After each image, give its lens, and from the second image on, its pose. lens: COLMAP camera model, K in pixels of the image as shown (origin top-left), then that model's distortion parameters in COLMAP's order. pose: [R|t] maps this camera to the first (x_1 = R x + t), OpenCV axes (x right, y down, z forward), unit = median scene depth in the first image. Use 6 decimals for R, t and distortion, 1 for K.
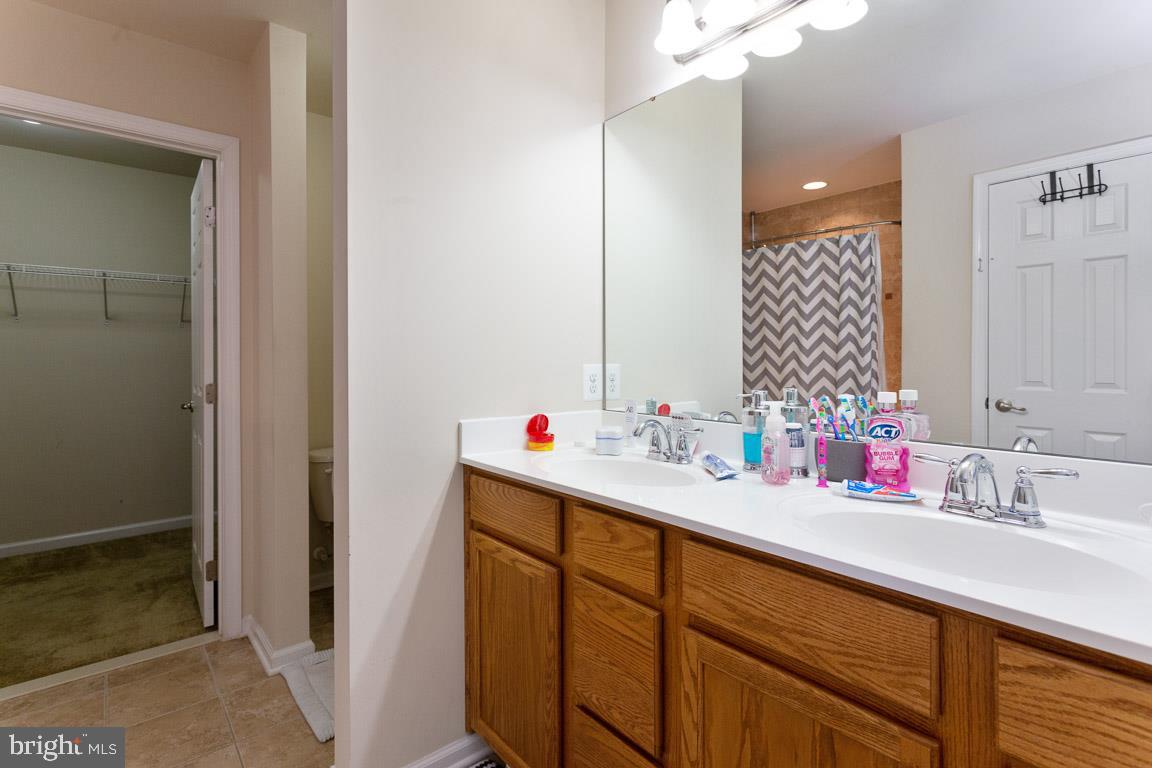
lens RADIAL K [[557.6, 0, 569.1], [0, 557.6, 359.0], [0, 0, 1]] dist [0.005123, 0.001309]
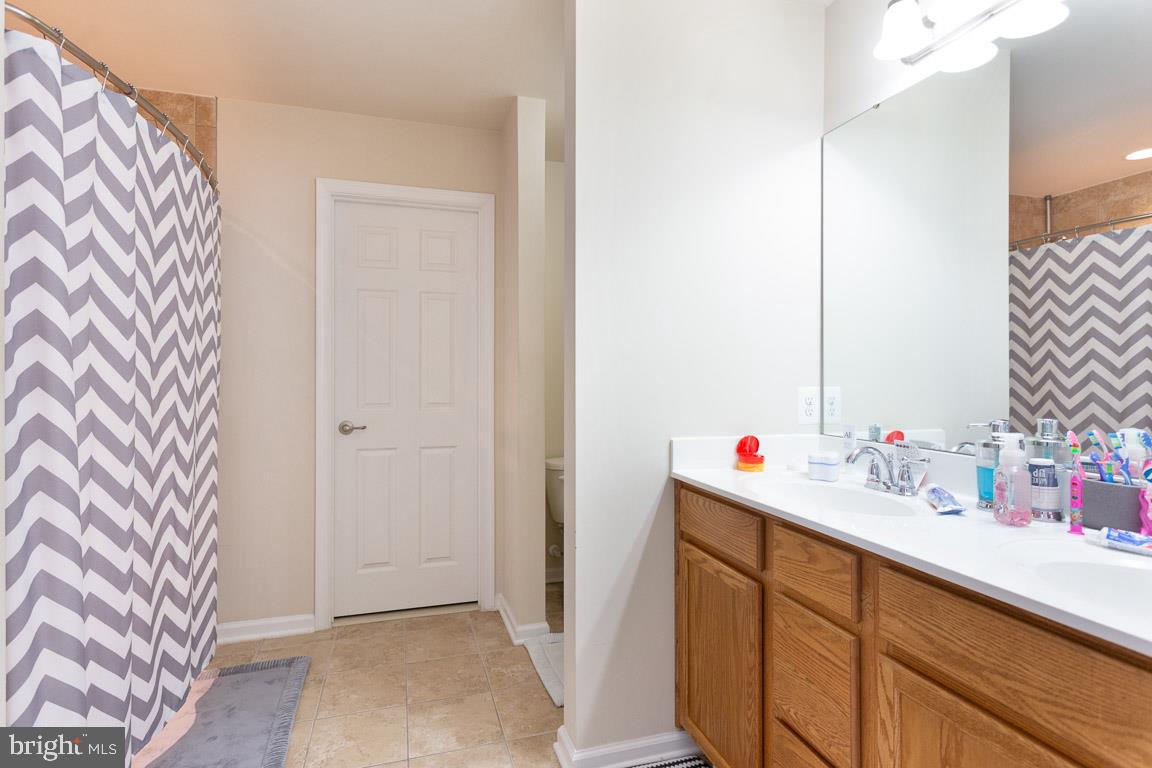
lens RADIAL K [[557.6, 0, 569.1], [0, 557.6, 359.0], [0, 0, 1]] dist [0.005123, 0.001309]
pose [[0.922528, -0.007749, -0.385853, 0.056441], [-0.004242, 0.999534, -0.030215, -0.013506], [0.385908, 0.029511, 0.922065, -0.114420]]
